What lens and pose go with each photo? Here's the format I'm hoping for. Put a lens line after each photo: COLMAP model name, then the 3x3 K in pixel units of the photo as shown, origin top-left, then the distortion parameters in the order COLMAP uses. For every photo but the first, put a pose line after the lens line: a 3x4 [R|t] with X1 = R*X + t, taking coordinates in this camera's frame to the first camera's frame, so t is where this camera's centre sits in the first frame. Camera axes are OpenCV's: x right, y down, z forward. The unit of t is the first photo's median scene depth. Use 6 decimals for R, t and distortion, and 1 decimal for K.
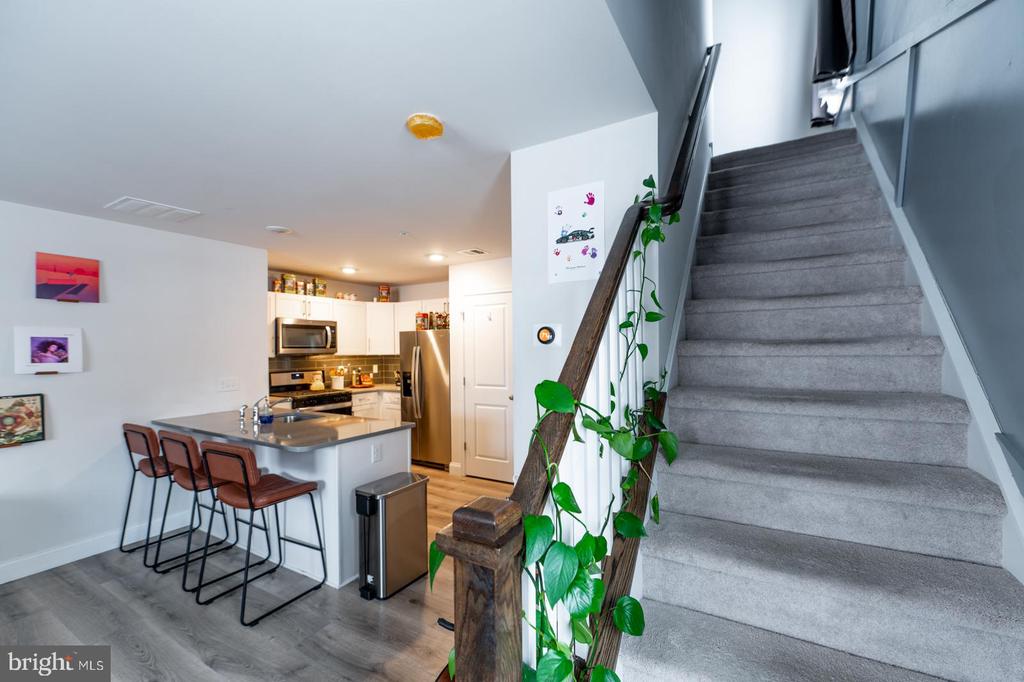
lens RADIAL K [[423.4, 0, 518.7], [0, 423.4, 350.0], [0, 0, 1]] dist [-0.007085, 0.000320]
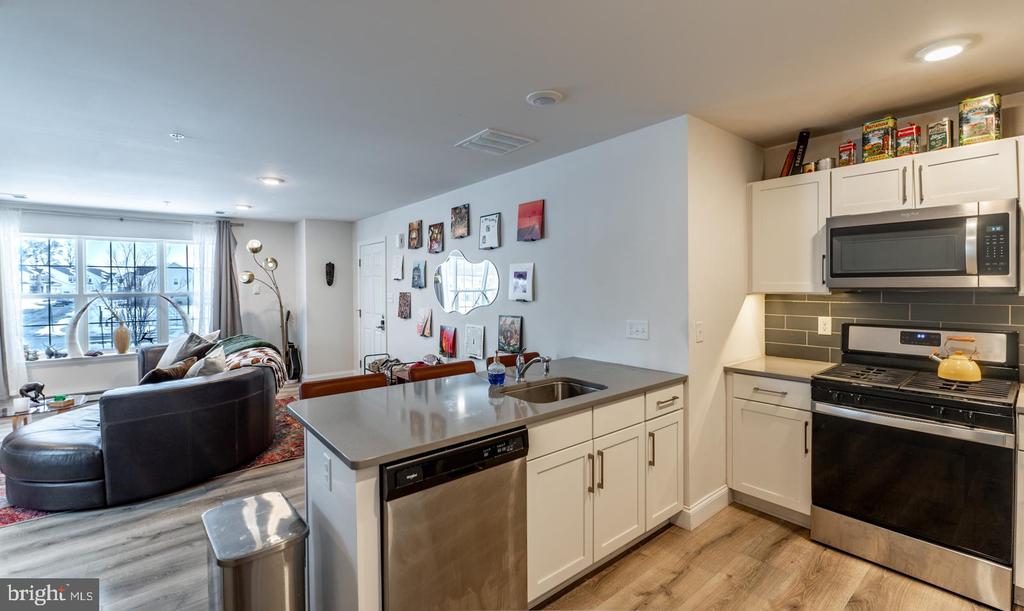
lens RADIAL K [[433.3, 0, 521.7], [0, 433.3, 288.7], [0, 0, 1]] dist [-0.017492, -0.000330]
pose [[-0.333033, 0.017853, -0.942746, 0.048779], [0.005094, 0.999840, 0.017134, -0.000871], [0.942901, 0.000904, -0.333071, 0.822751]]
